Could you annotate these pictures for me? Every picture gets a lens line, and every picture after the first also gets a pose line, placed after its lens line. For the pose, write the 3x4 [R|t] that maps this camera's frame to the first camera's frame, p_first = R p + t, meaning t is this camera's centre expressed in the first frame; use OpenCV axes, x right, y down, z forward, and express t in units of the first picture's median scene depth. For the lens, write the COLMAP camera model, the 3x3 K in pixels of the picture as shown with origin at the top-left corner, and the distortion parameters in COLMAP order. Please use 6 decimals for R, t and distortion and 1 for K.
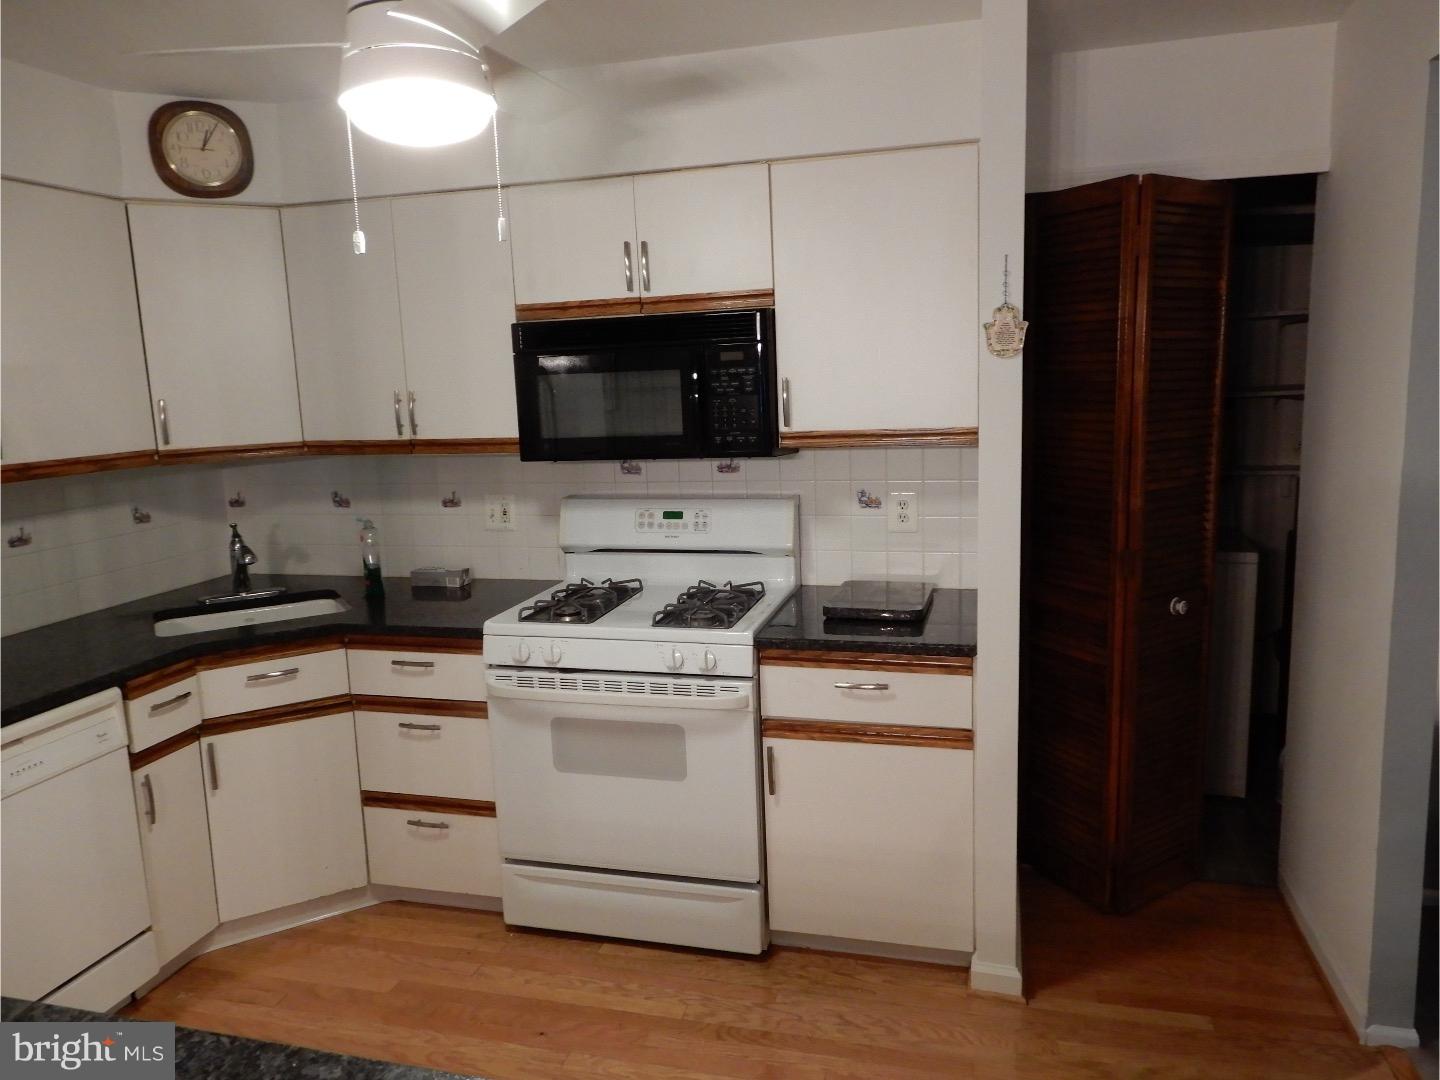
lens RADIAL K [[1019.7, 0, 719.6], [0, 1019.7, 537.4], [0, 0, 1]] dist [-0.002137, -0.000045]
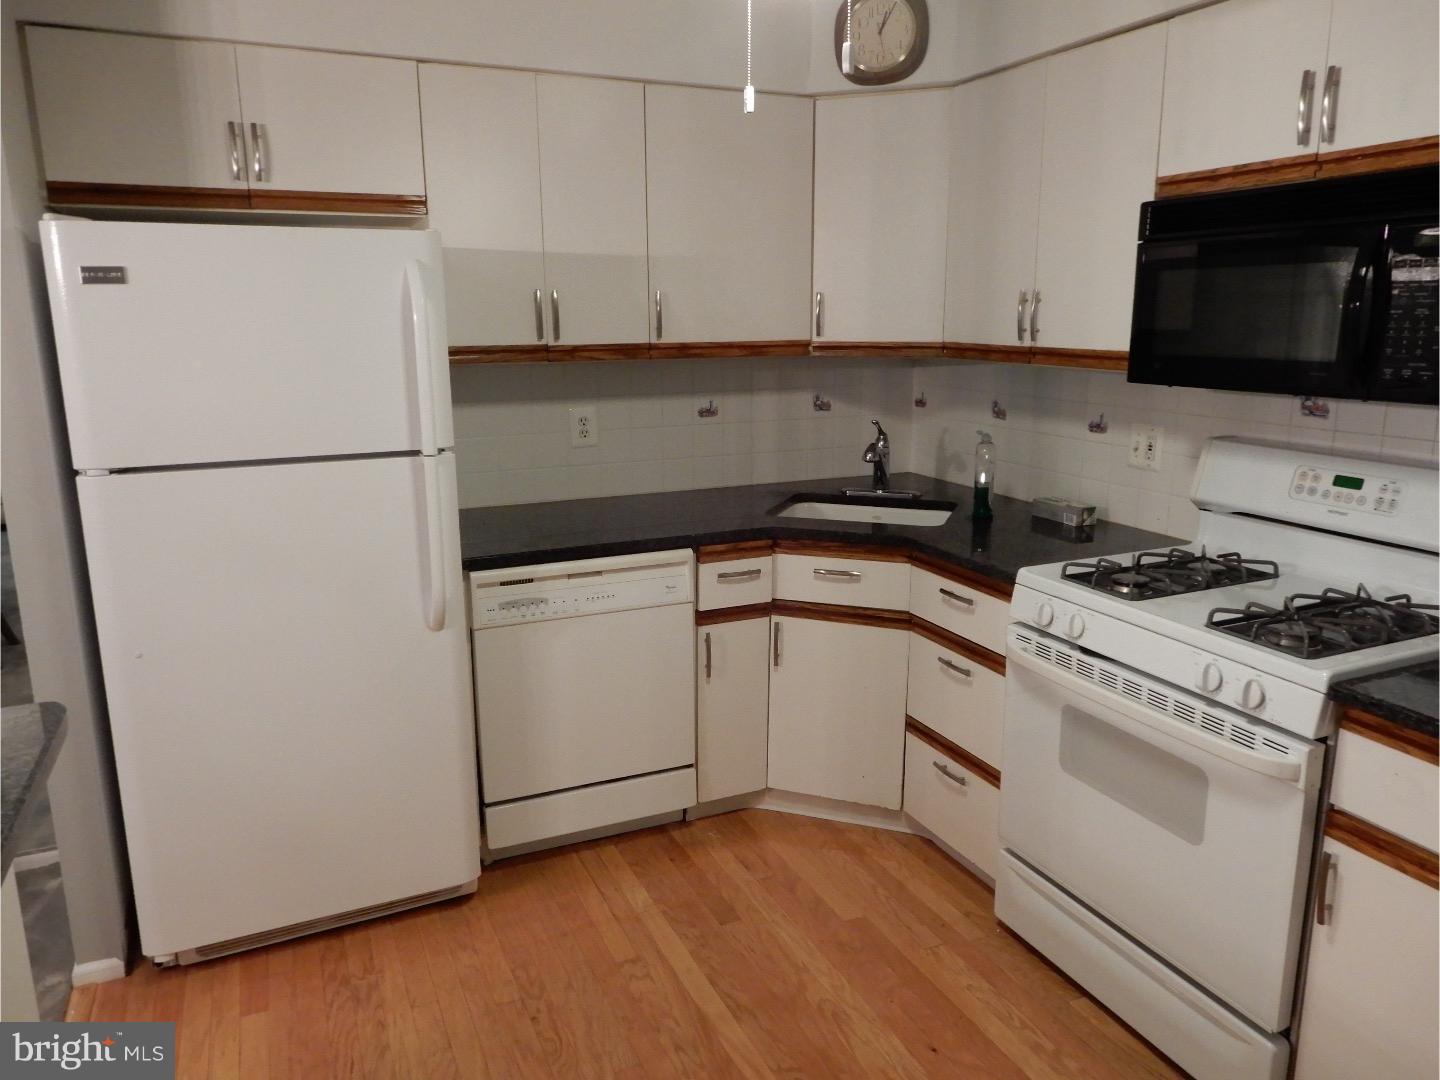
lens RADIAL K [[1019.7, 0, 718.2], [0, 1019.7, 537.5], [0, 0, 1]] dist [-0.002137, -0.000045]
pose [[0.632509, 0.201562, -0.747867, 0.225032], [-0.141327, 0.979371, 0.144428, -0.026750], [0.761551, 0.014342, 0.647947, 0.258091]]
